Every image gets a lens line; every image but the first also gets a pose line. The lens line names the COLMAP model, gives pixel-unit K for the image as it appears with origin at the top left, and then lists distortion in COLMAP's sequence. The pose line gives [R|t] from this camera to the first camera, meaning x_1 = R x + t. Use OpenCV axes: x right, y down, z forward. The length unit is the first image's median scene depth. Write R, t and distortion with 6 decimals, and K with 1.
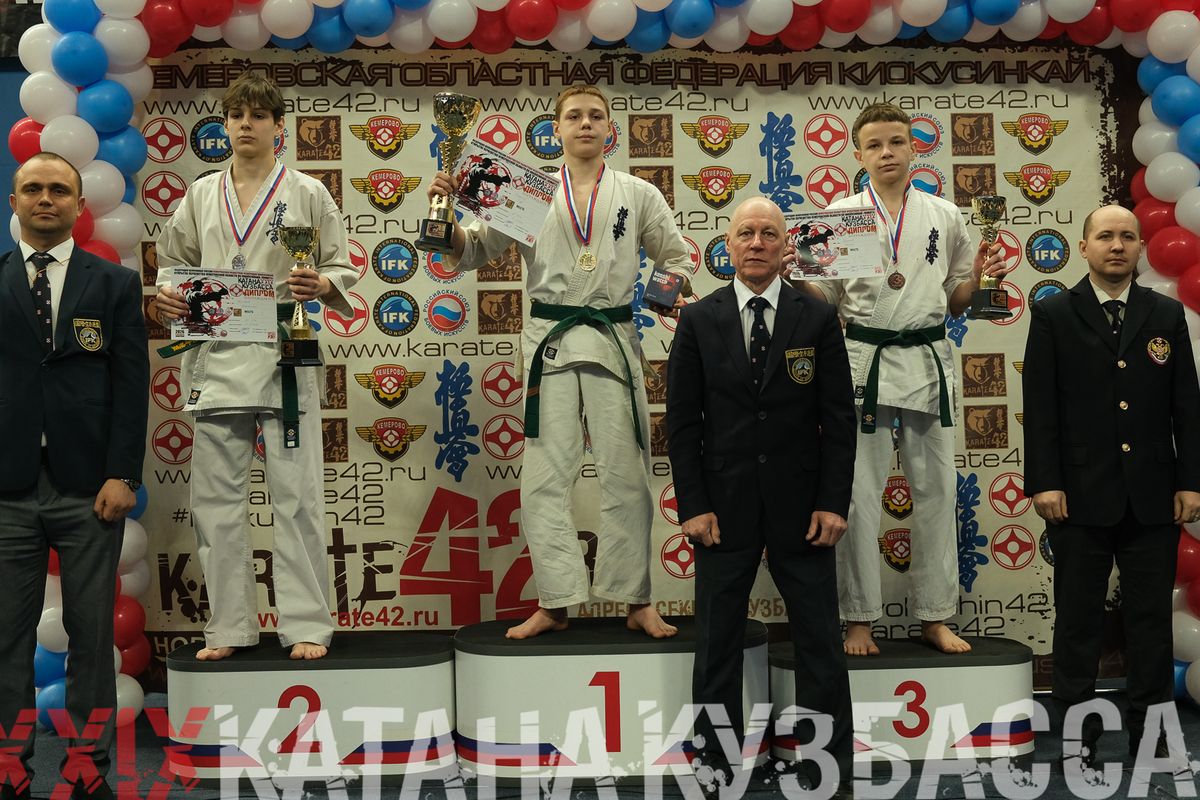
lens RADIAL K [[926.0, 0, 582.1], [0, 926.0, 386.1], [0, 0, 1]] dist [-0.026004, 0.001950]
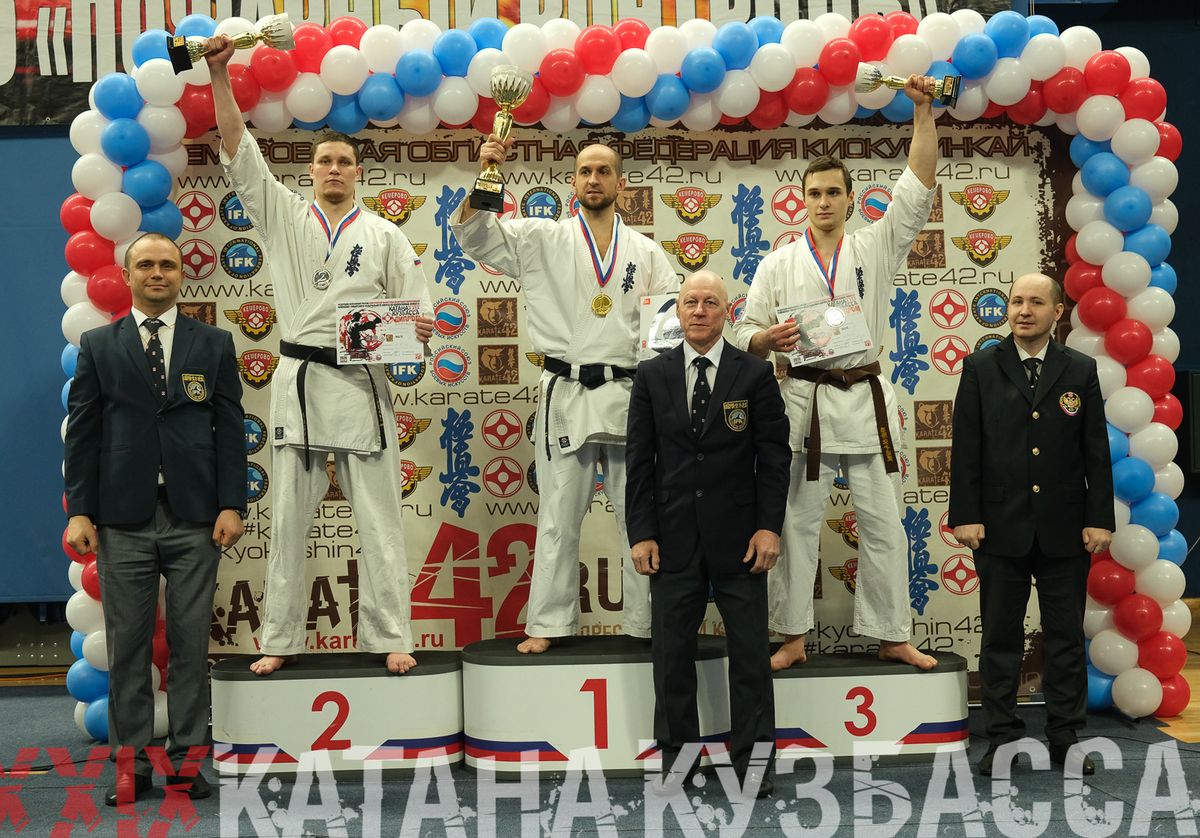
lens RADIAL K [[1505.4, 0, 593.3], [0, 1505.4, 420.9], [0, 0, 1]] dist [-0.021646, 0.000000]
pose [[0.999986, -0.003197, 0.004193, 0.017575], [0.003208, 0.999991, -0.002778, -0.007084], [-0.004184, 0.002792, 0.999987, -0.812930]]
